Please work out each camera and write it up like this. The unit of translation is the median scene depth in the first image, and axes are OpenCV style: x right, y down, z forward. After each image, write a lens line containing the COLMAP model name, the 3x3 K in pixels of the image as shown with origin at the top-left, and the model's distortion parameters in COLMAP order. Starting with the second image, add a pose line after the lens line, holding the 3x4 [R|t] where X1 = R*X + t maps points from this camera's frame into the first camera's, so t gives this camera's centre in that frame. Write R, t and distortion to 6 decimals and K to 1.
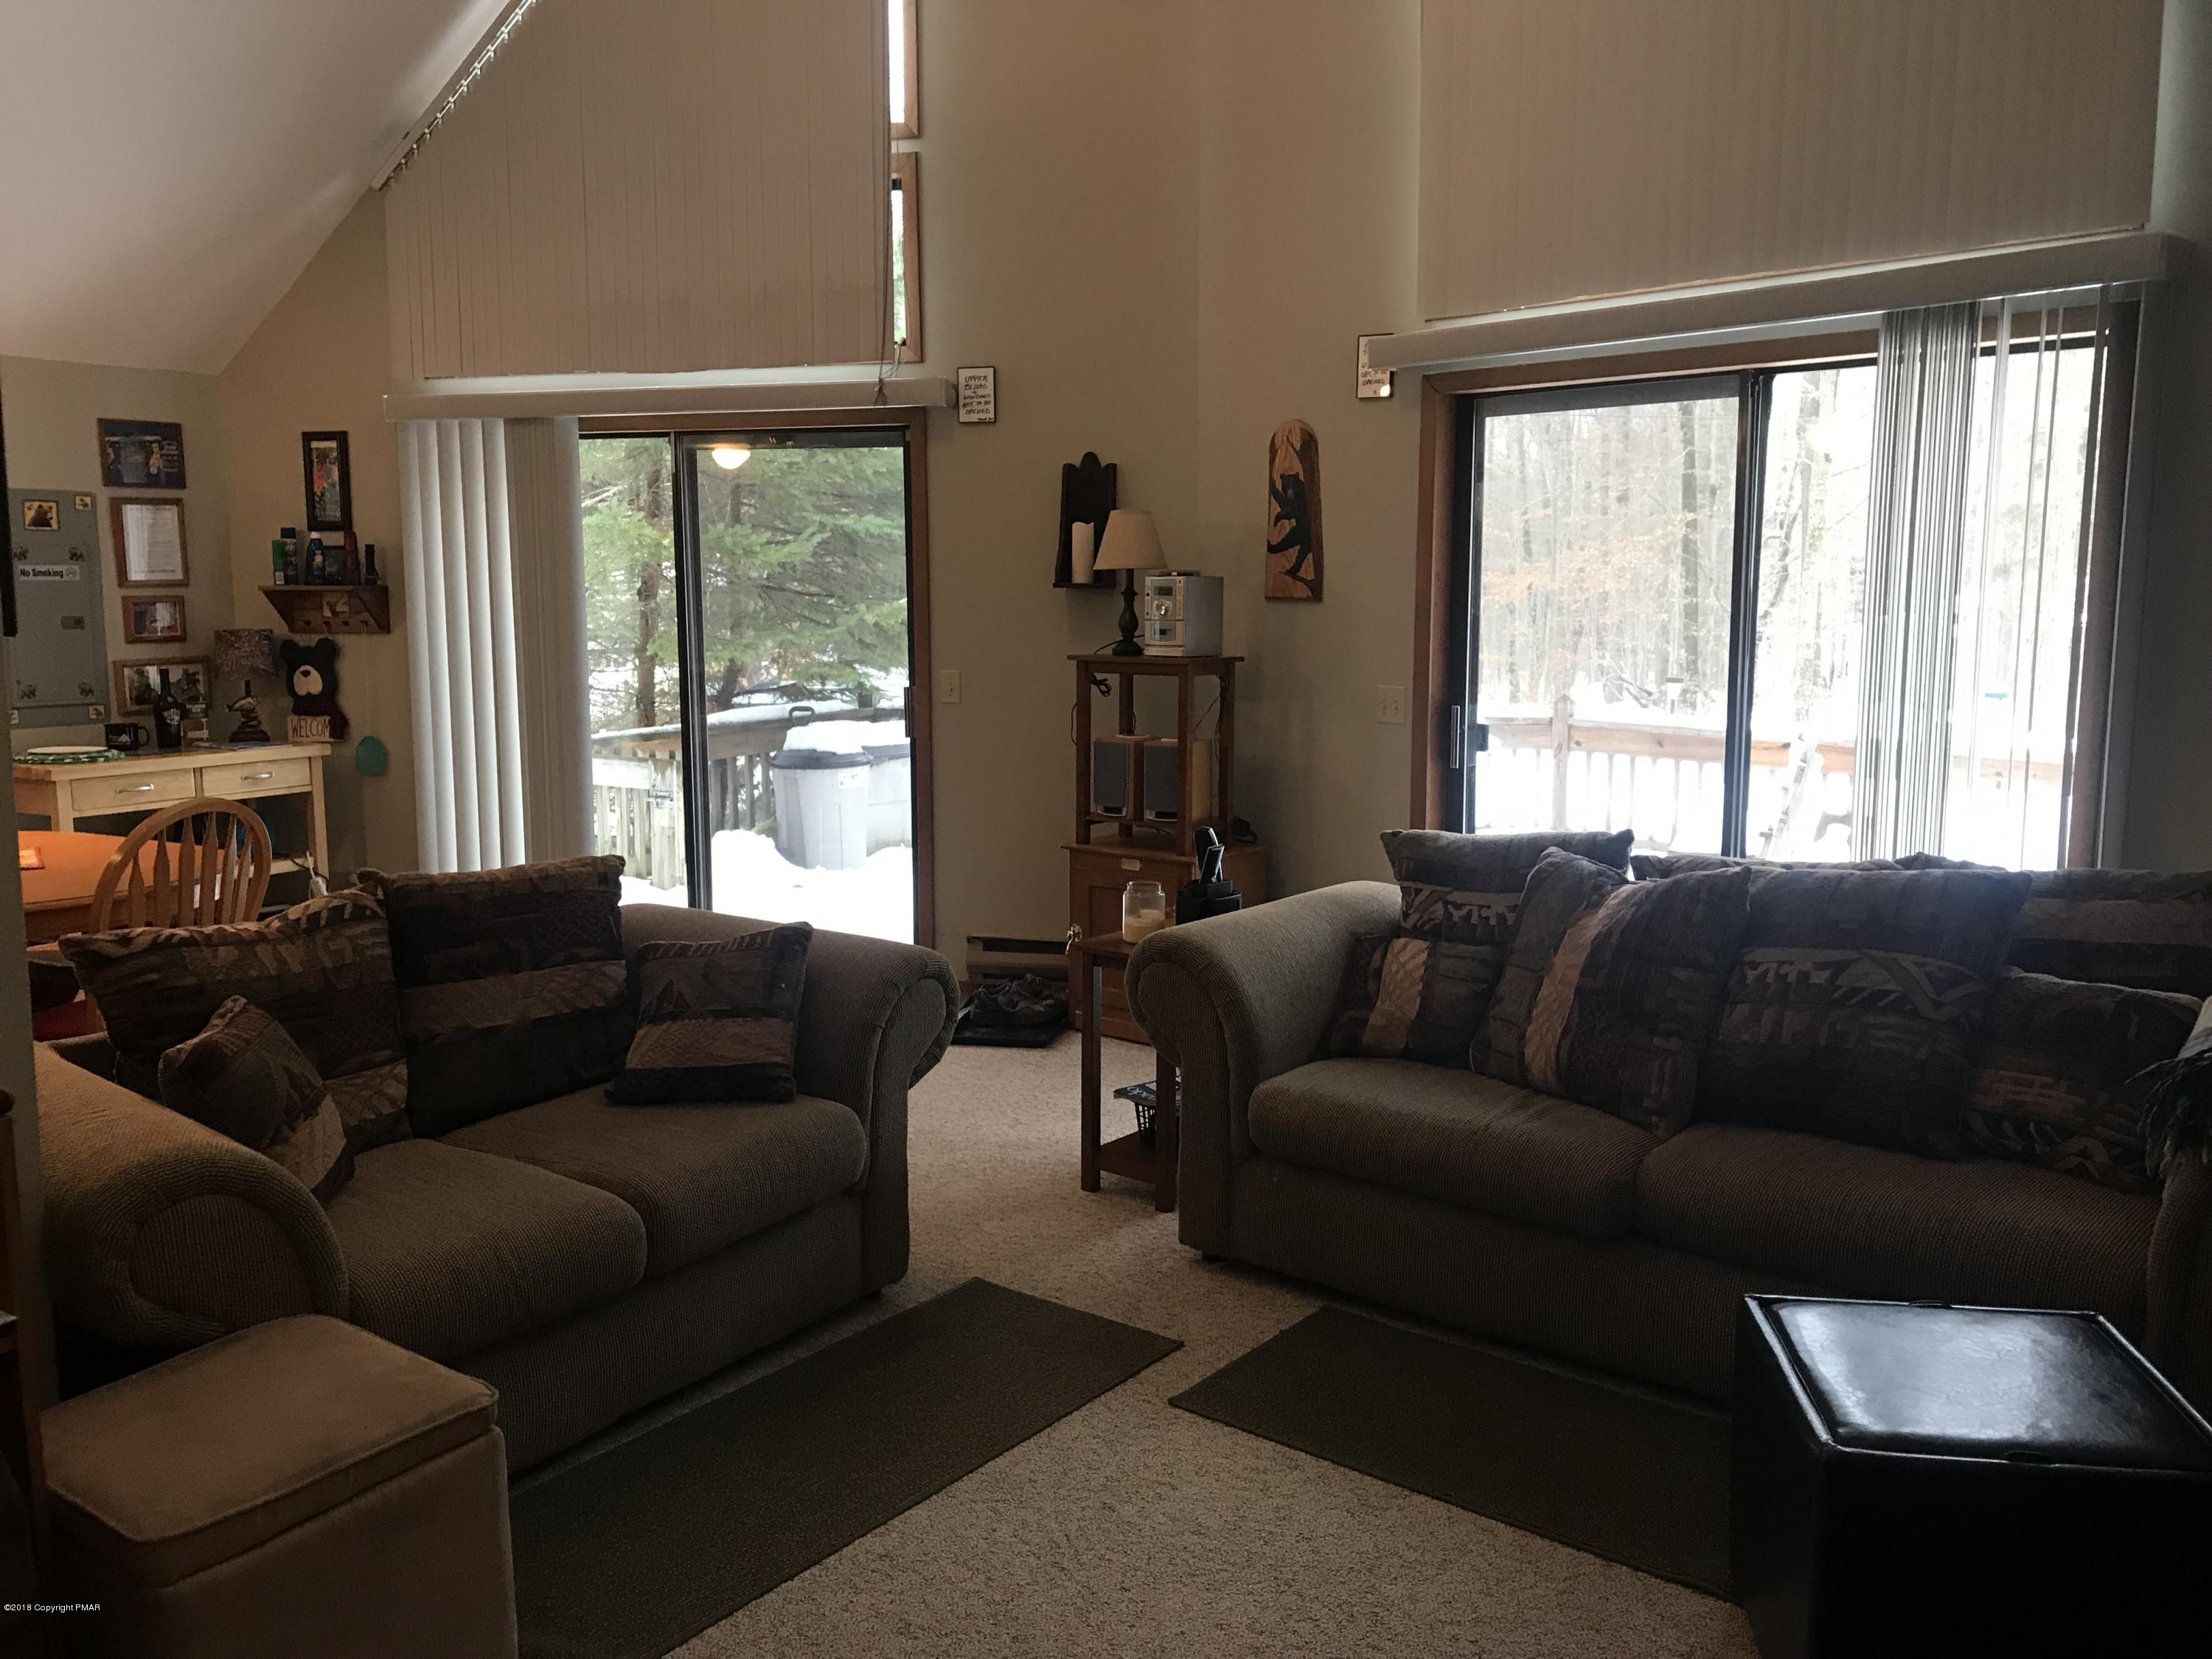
lens RADIAL K [[1850.6, 0, 1134.7], [0, 1850.6, 809.4], [0, 0, 1]] dist [0.129672, -0.224338]
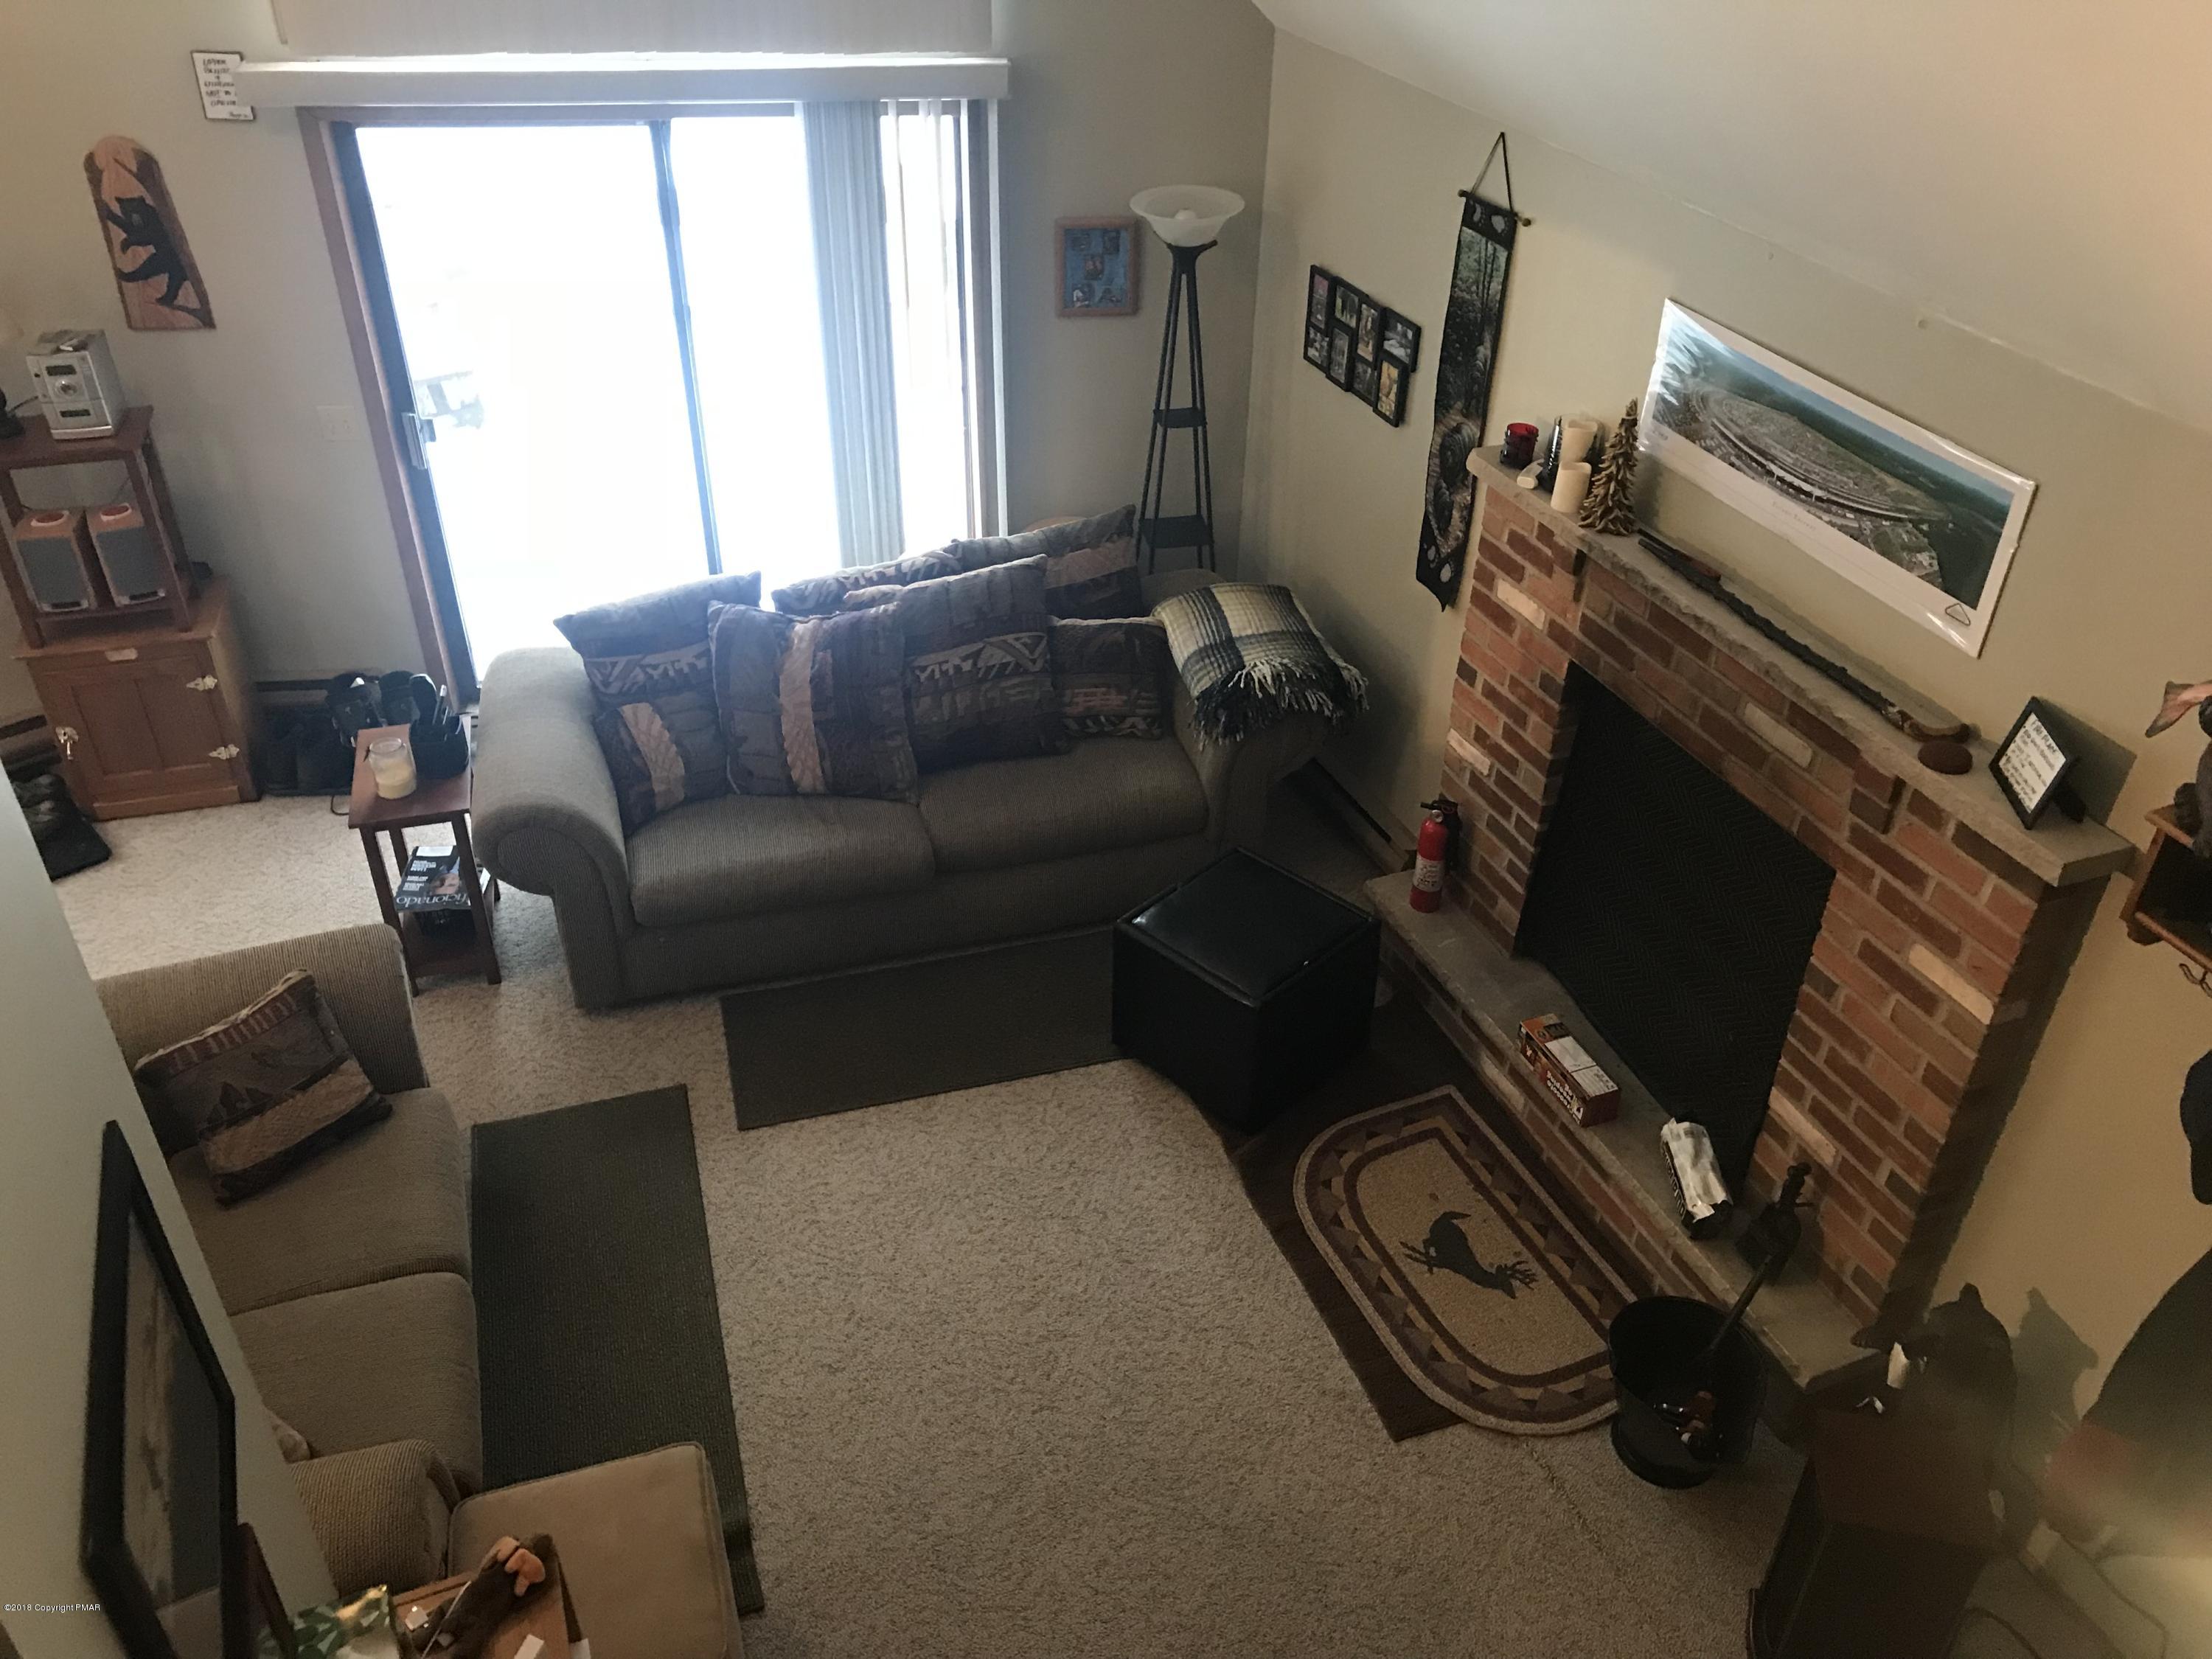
lens RADIAL K [[1850.6, 0, 1134.7], [0, 1850.6, 809.4], [0, 0, 1]] dist [0.129672, -0.224338]
pose [[0.573763, -0.458628, 0.678569, -0.572674], [0.075590, 0.854629, 0.513708, -0.519774], [-0.815526, -0.243454, 0.525022, 0.060440]]
